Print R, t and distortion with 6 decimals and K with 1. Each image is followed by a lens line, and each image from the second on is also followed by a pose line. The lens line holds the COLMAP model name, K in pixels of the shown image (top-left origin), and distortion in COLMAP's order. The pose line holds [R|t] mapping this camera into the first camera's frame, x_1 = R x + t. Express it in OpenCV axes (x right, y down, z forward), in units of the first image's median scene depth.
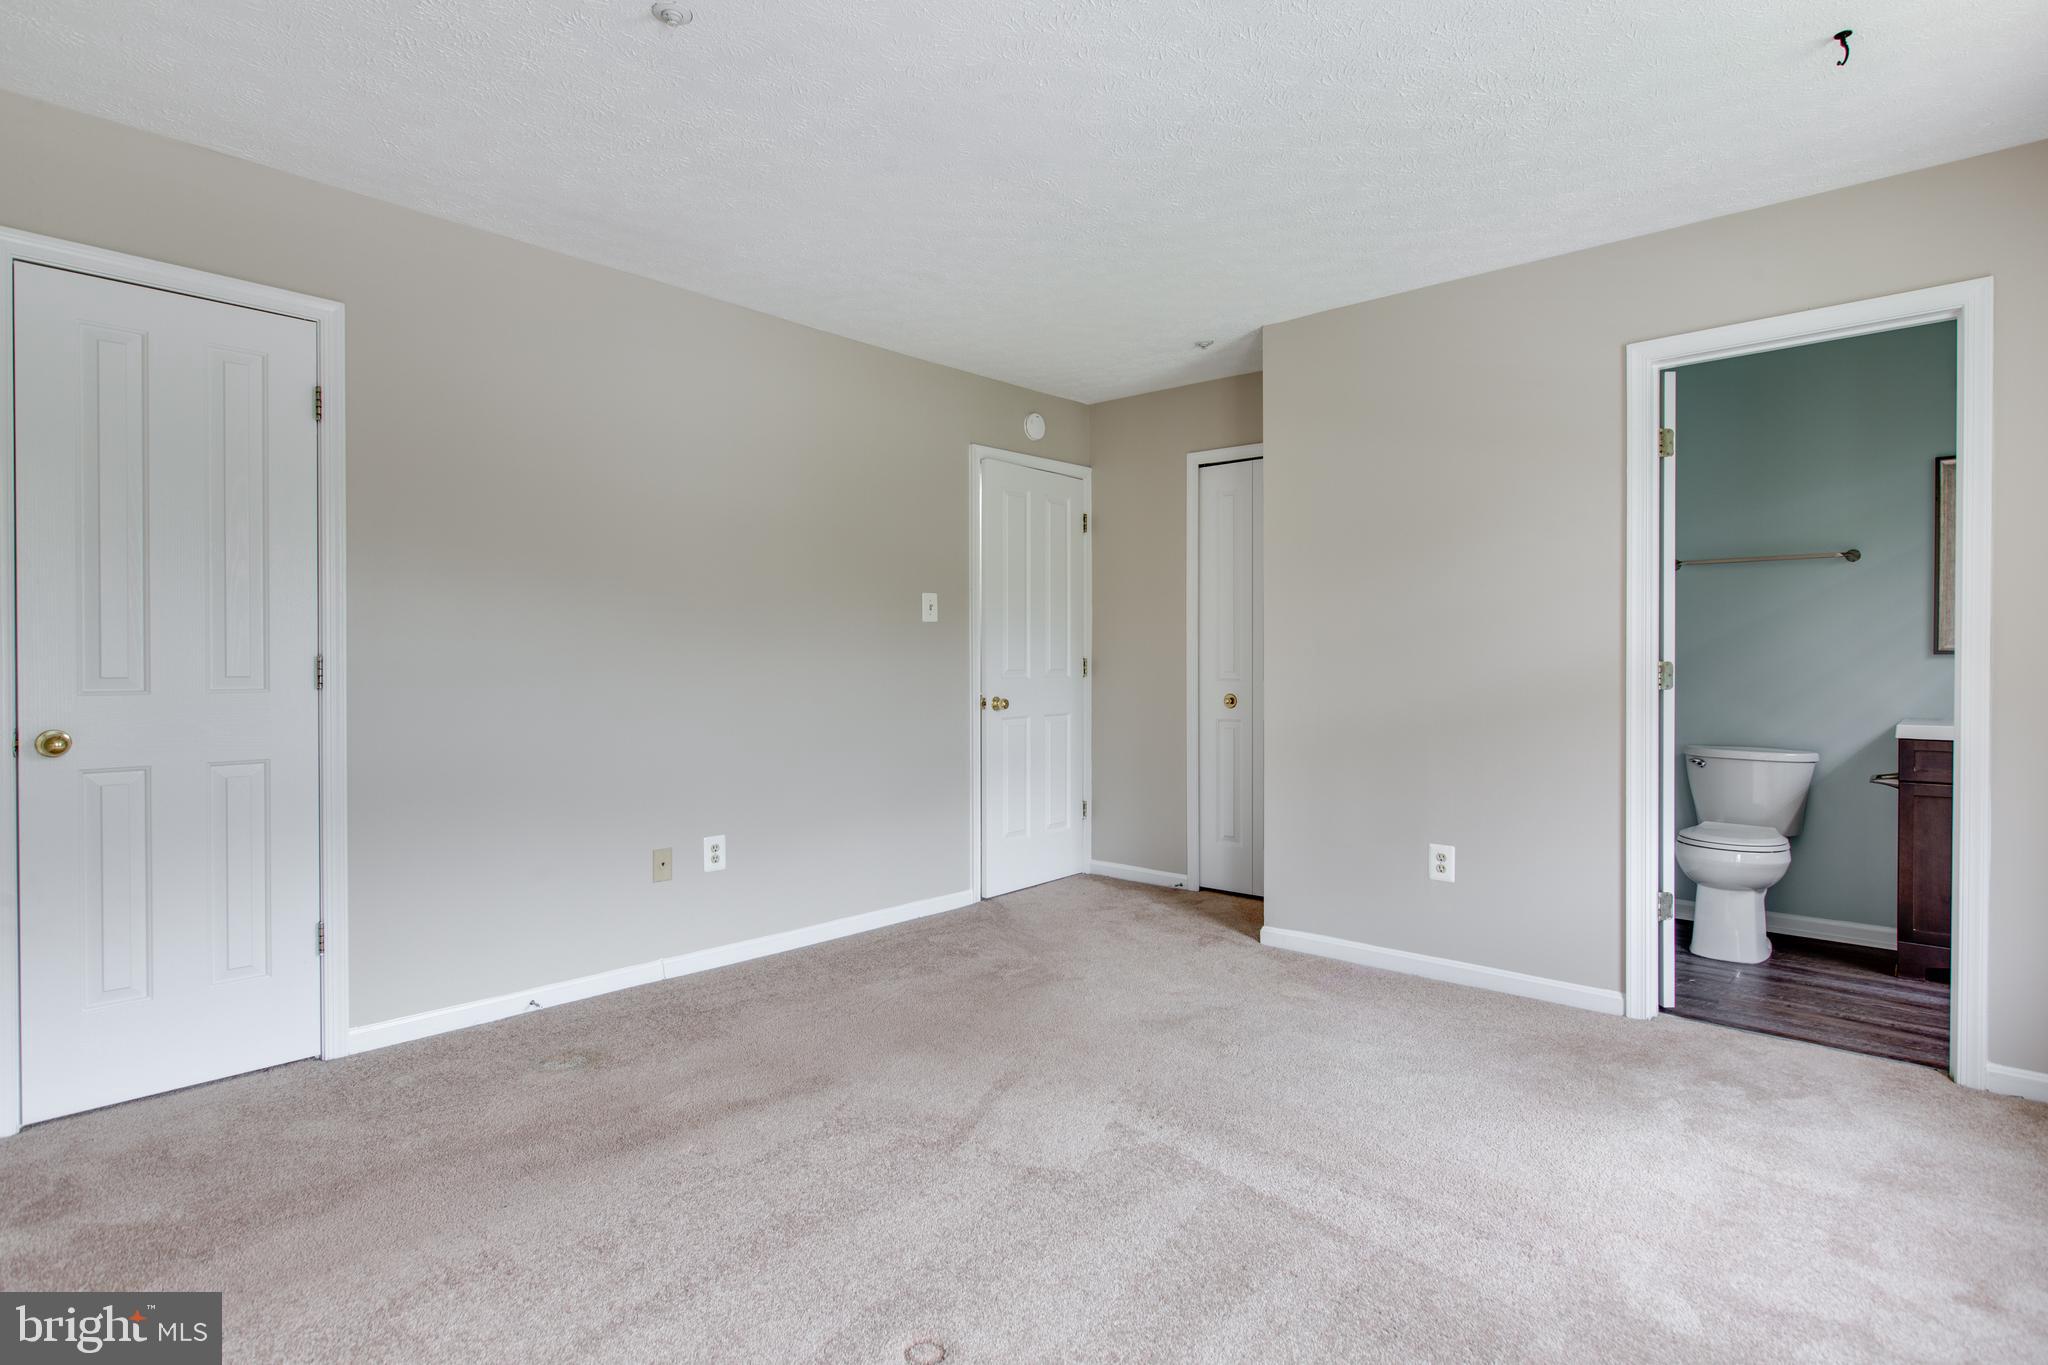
lens RADIAL K [[1053.4, 0, 1024.0], [0, 1053.4, 682.5], [0, 0, 1]] dist [0.002705, 0.000530]
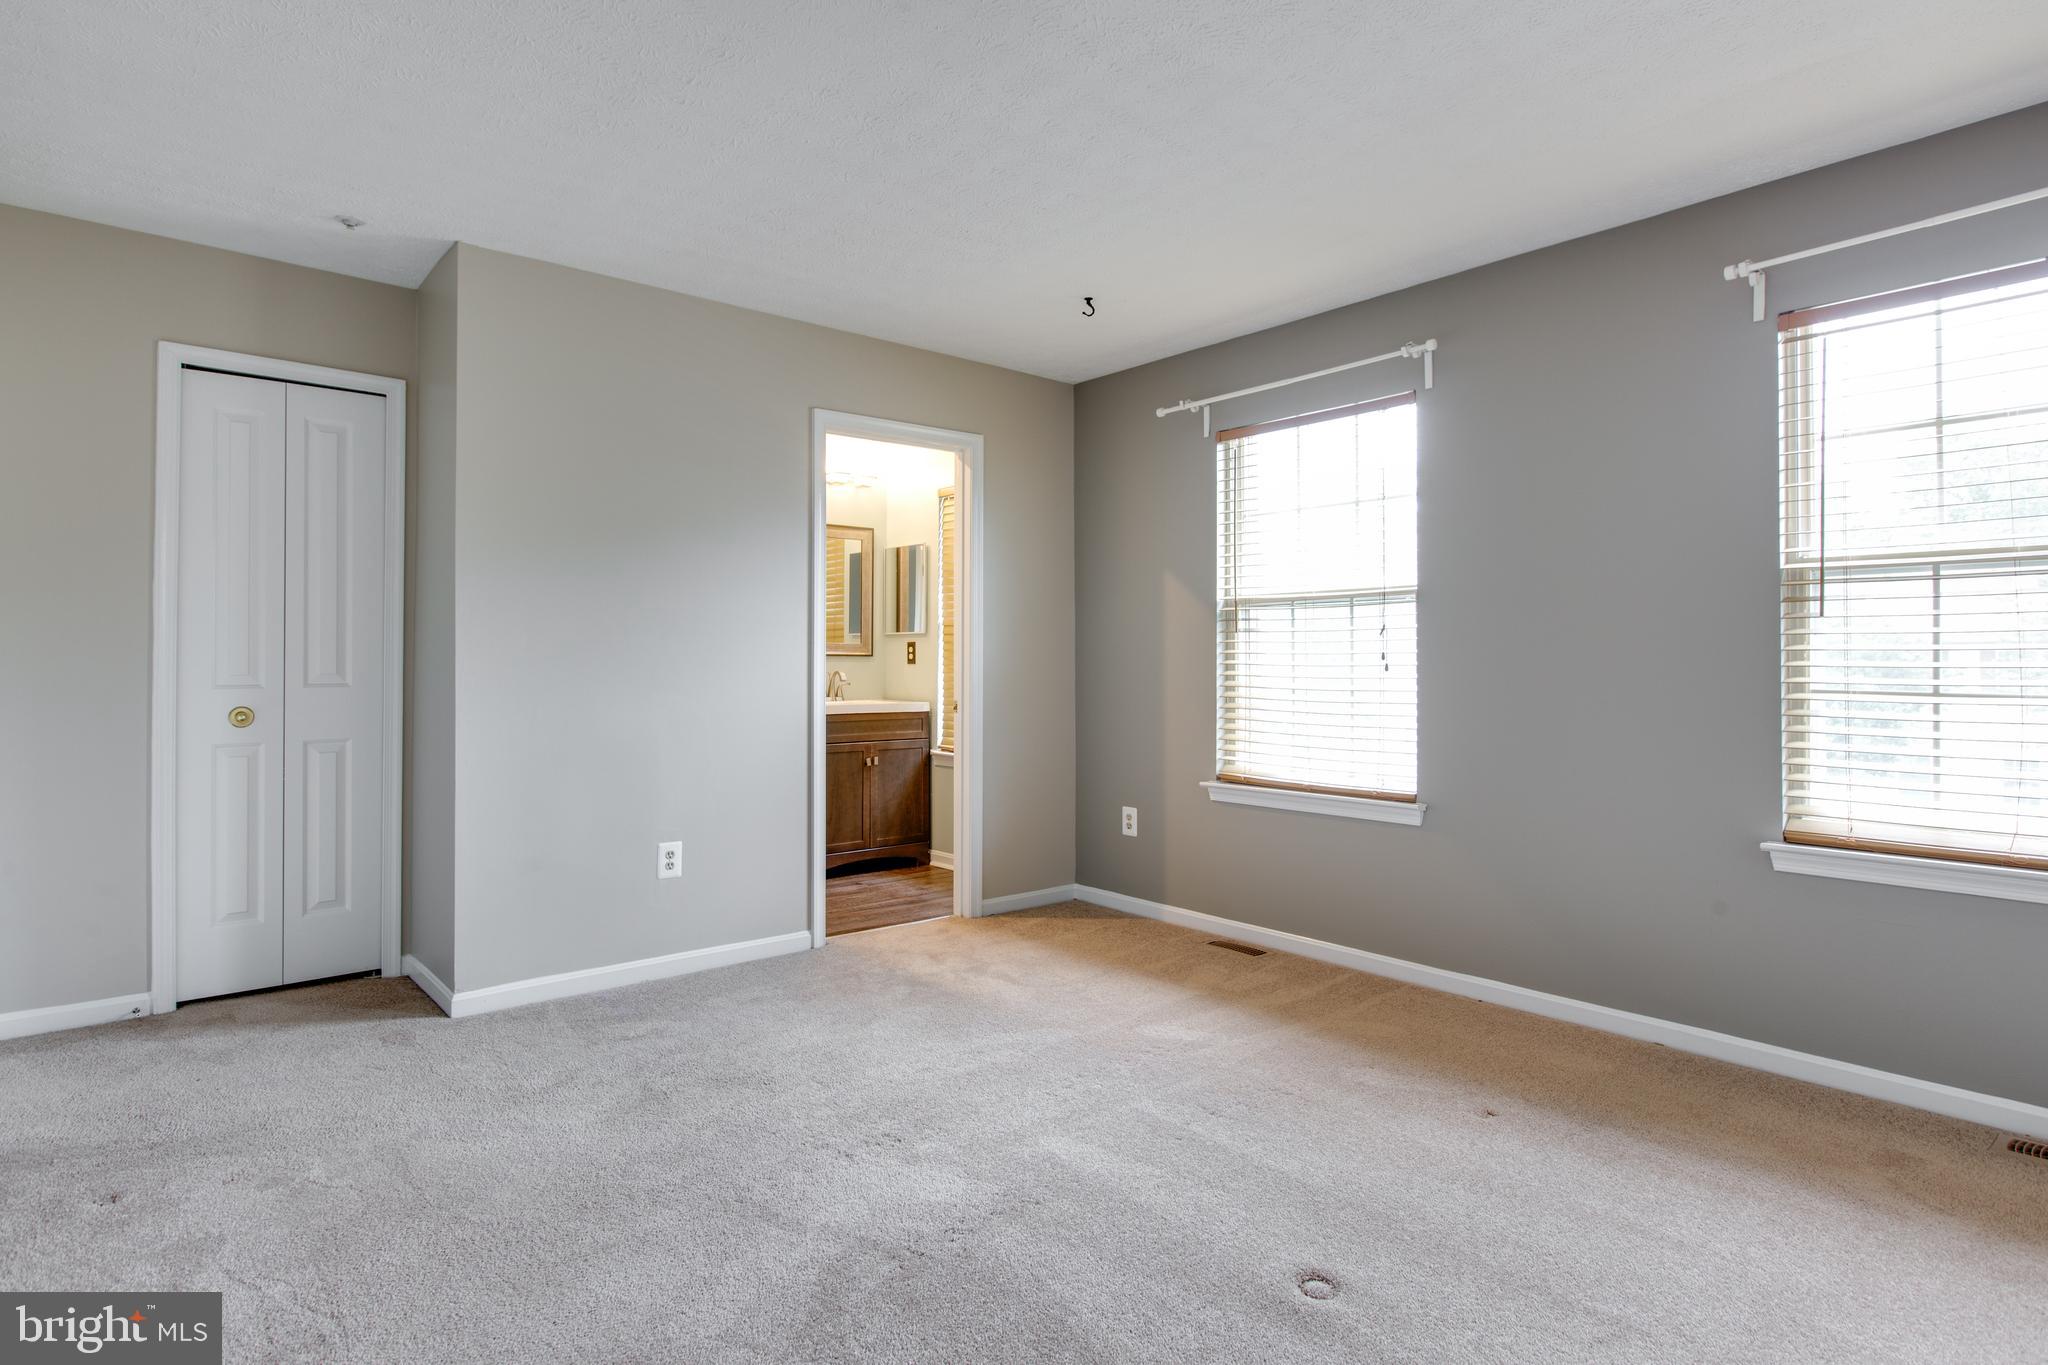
lens RADIAL K [[1058.5, 0, 1025.7], [0, 1058.5, 657.5], [0, 0, 1]] dist [-0.001522, -0.000293]
pose [[0.138797, 0.004126, 0.990312, -0.558983], [0.018078, 0.999814, -0.006699, -0.010080], [-0.990156, 0.018833, 0.138696, 0.514418]]
